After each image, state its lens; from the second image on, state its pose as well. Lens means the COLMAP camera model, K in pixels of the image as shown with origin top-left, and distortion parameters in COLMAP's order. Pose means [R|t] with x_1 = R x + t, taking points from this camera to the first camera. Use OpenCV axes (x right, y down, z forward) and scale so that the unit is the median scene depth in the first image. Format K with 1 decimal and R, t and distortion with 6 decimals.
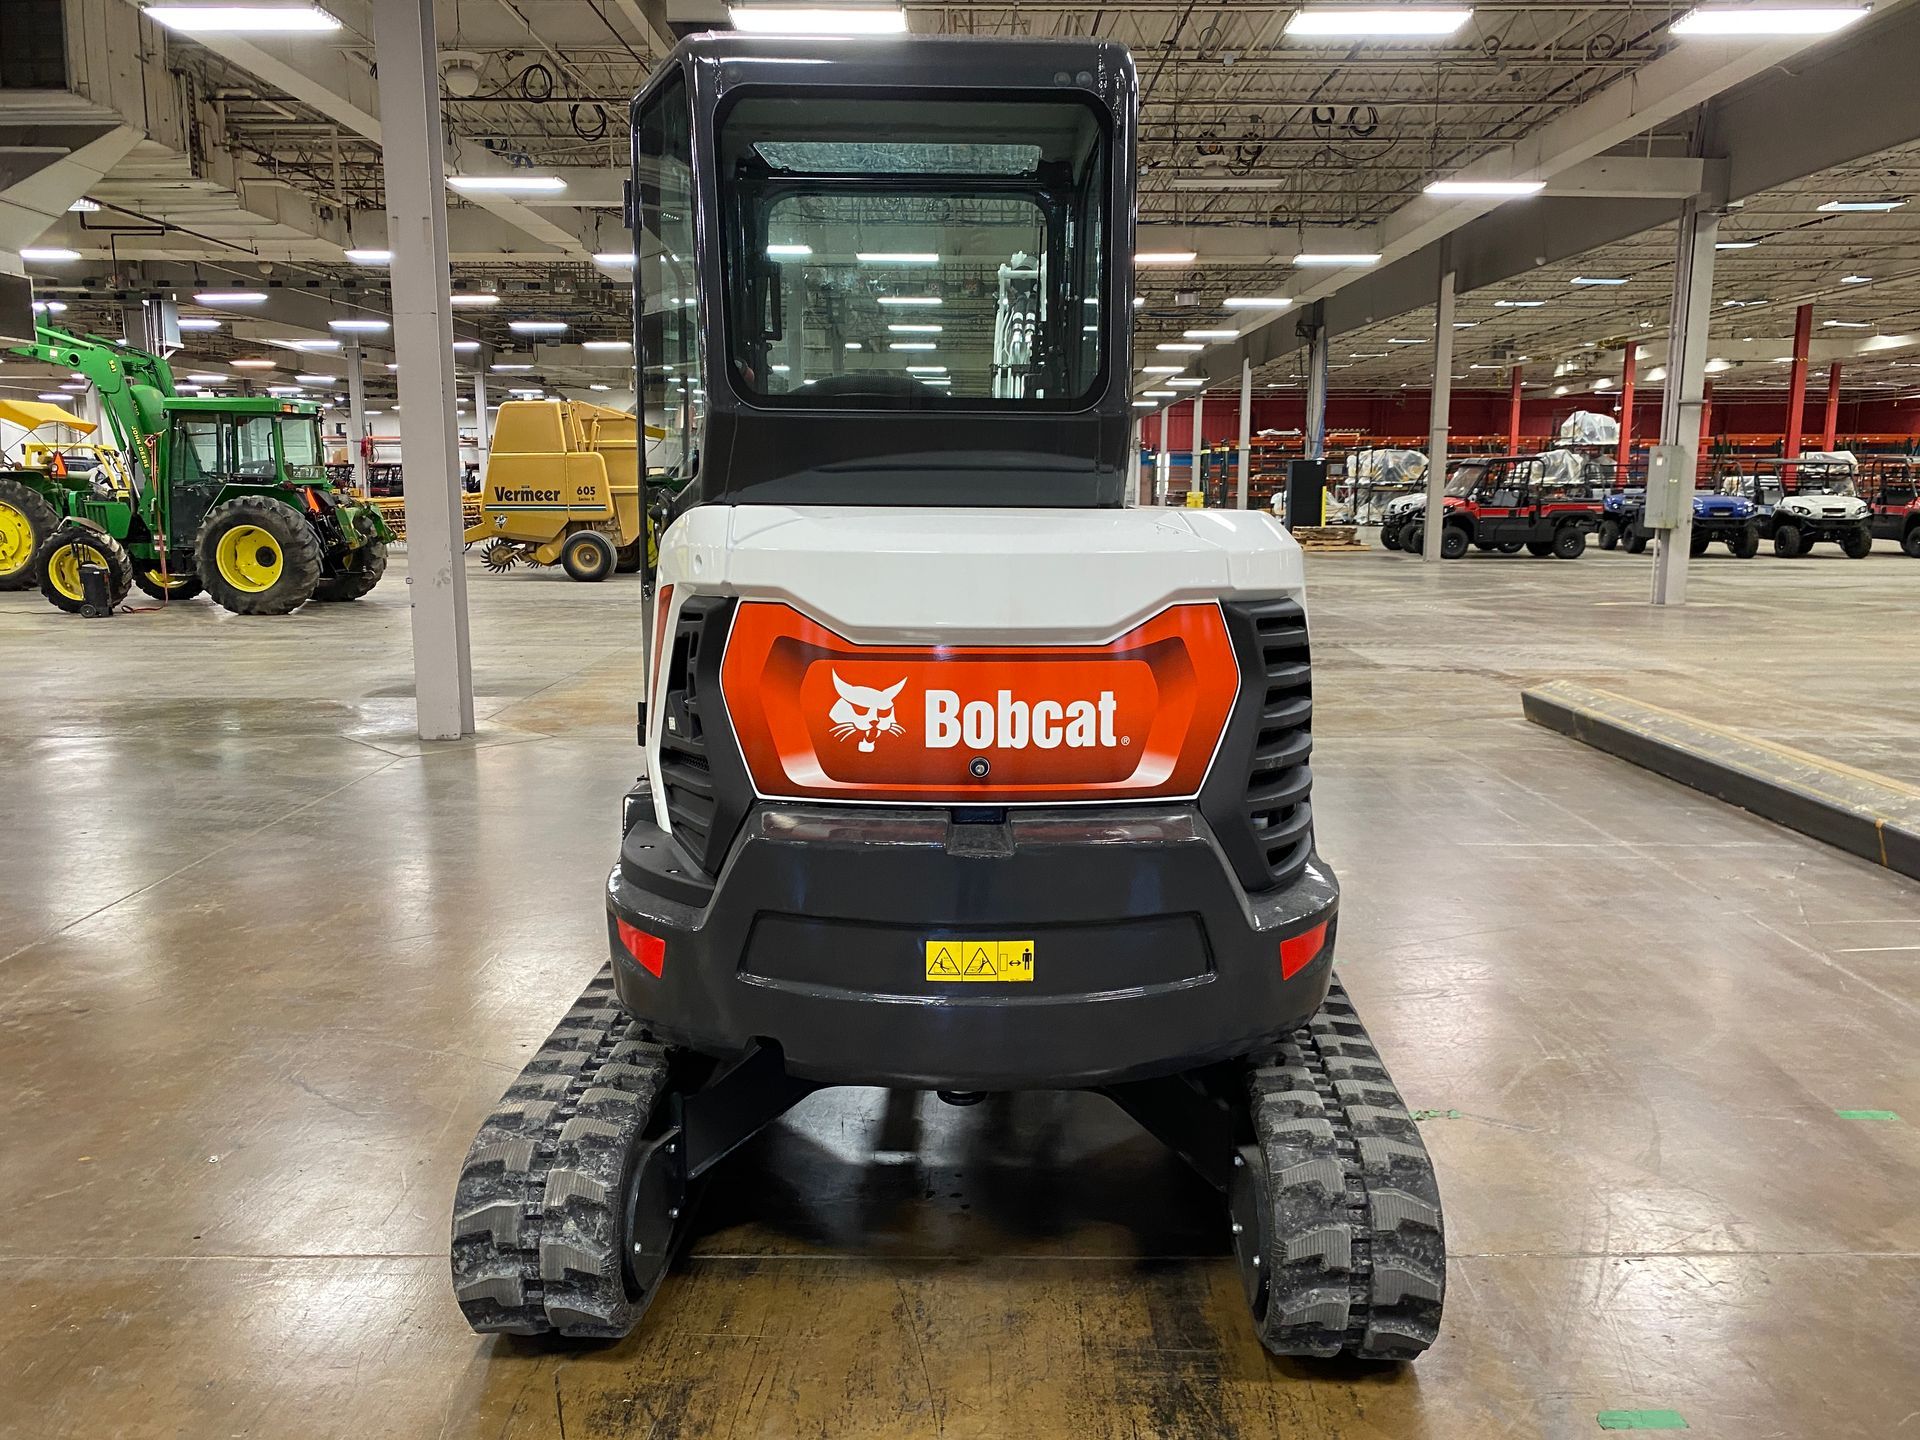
lens RADIAL K [[1459.8, 0, 960.0], [0, 1459.8, 720.0], [0, 0, 1]] dist [0.053473, -0.070541]
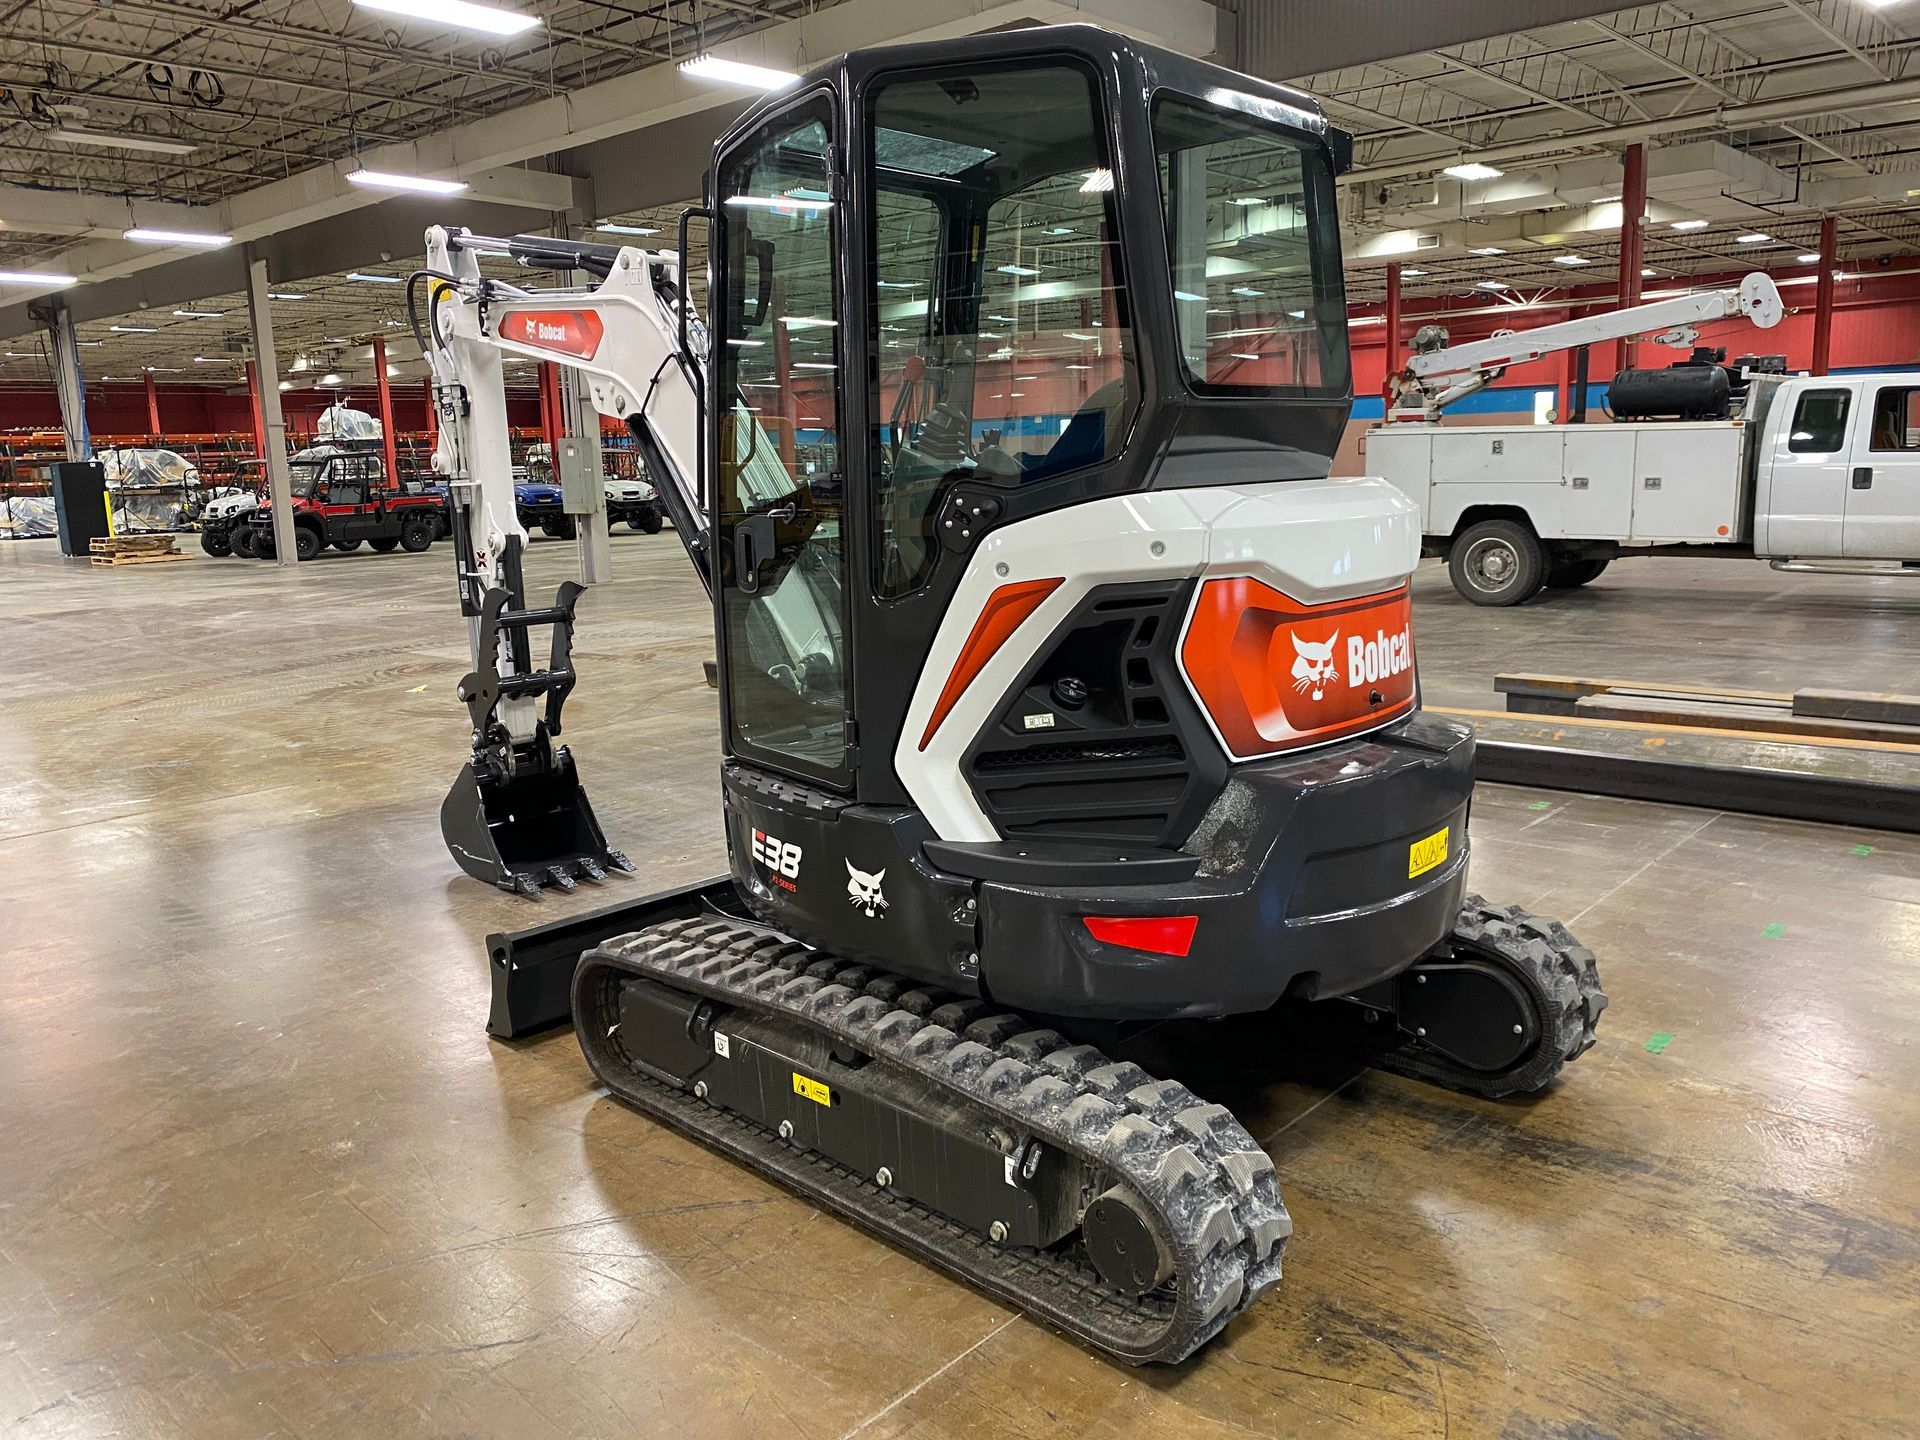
lens RADIAL K [[1485.2, 0, 958.3], [0, 1485.2, 712.9], [0, 0, 1]] dist [0.003316, 0.002482]
pose [[0.666901, -0.153871, 0.729086, -0.148186], [0.156927, 0.985505, 0.064445, -0.011671], [-0.728435, 0.071435, 0.681381, 0.058035]]
